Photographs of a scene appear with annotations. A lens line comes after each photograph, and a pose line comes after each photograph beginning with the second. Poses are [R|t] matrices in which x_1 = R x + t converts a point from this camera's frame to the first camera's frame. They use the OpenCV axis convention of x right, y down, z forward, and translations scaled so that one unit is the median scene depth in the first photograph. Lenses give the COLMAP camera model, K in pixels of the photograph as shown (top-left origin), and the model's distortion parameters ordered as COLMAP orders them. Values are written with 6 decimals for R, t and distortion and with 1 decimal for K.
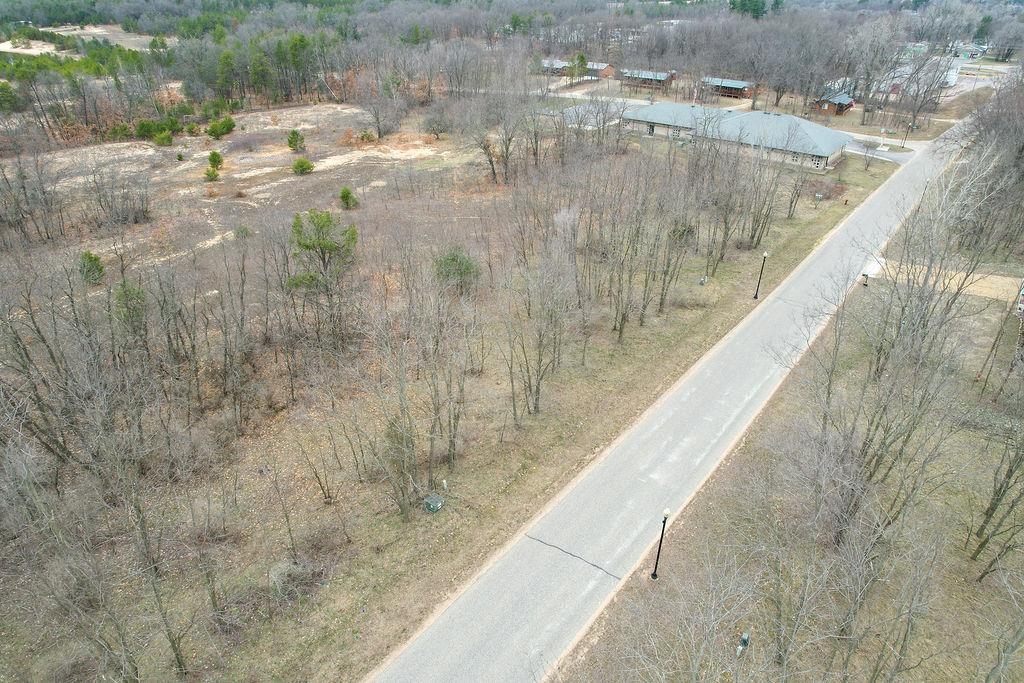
lens RADIAL K [[654.4, 0, 515.7], [0, 654.4, 344.1], [0, 0, 1]] dist [-0.082347, 0.075298]
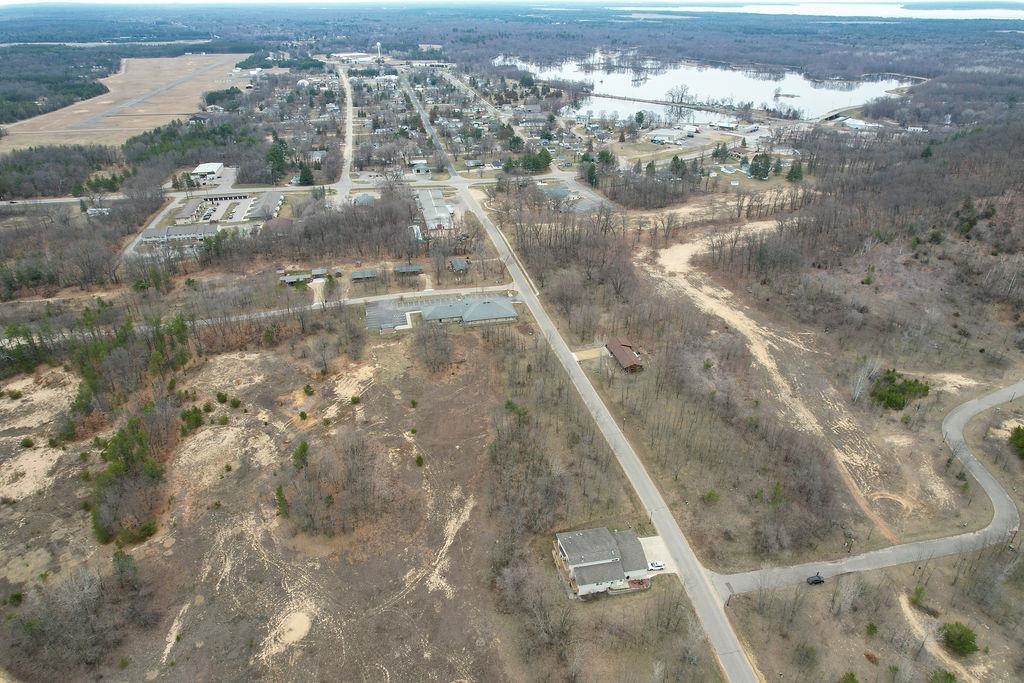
lens RADIAL K [[654.4, 0, 515.7], [0, 654.4, 344.1], [0, 0, 1]] dist [-0.082347, 0.075298]
pose [[0.642294, -0.372963, 0.669595, -1.604493], [0.390670, 0.910924, 0.132642, -0.609932], [-0.659421, 0.176396, 0.730787, -1.147578]]
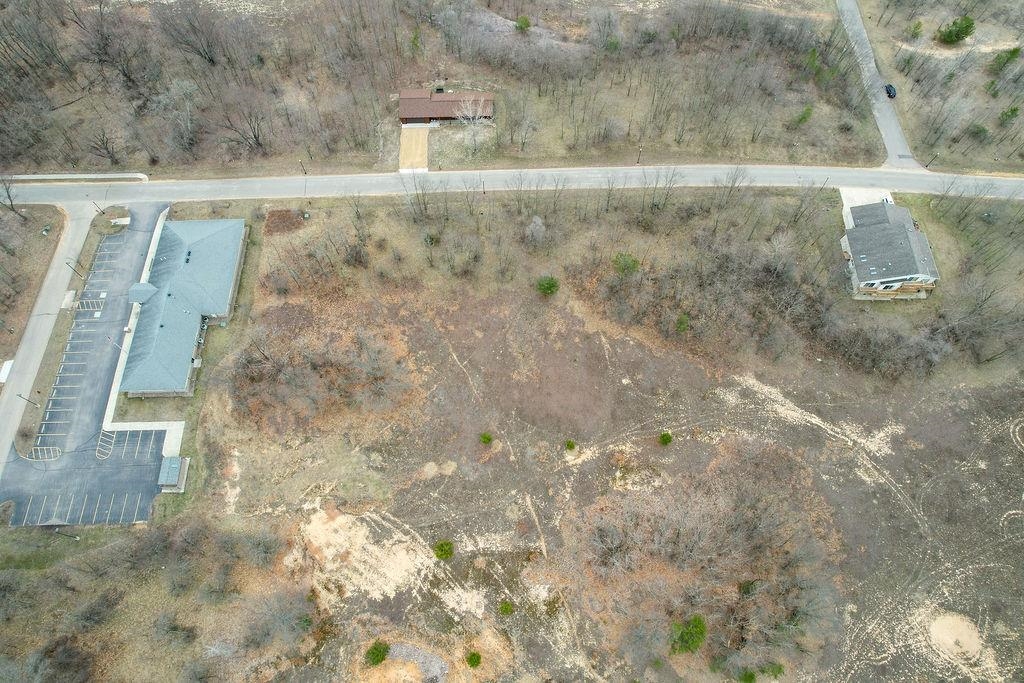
lens RADIAL K [[654.4, 0, 515.7], [0, 654.4, 344.1], [0, 0, 1]] dist [-0.082347, 0.075298]
pose [[-0.621910, -0.705554, 0.339738, -0.615107], [0.388820, 0.098370, 0.916047, -1.455559], [-0.679740, 0.701796, 0.213156, 0.524664]]
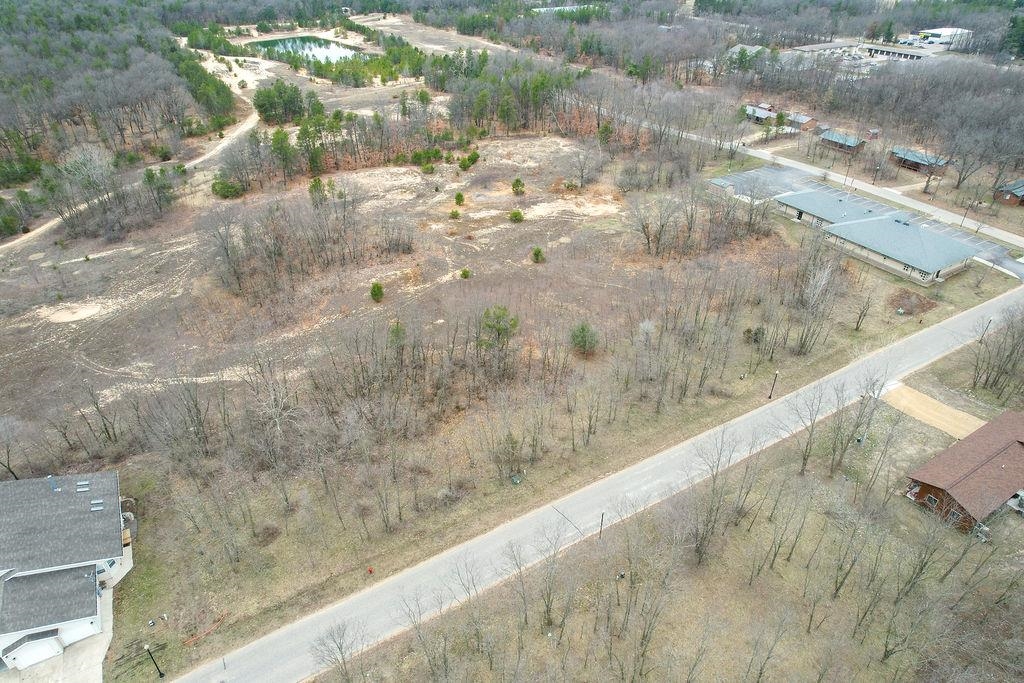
lens RADIAL K [[654.4, 0, 515.7], [0, 654.4, 344.1], [0, 0, 1]] dist [-0.082347, 0.075298]
pose [[0.934130, 0.190605, -0.301780, 0.165859], [-0.173734, 0.981368, 0.082059, -0.140274], [0.311798, -0.024224, 0.949840, -0.387502]]
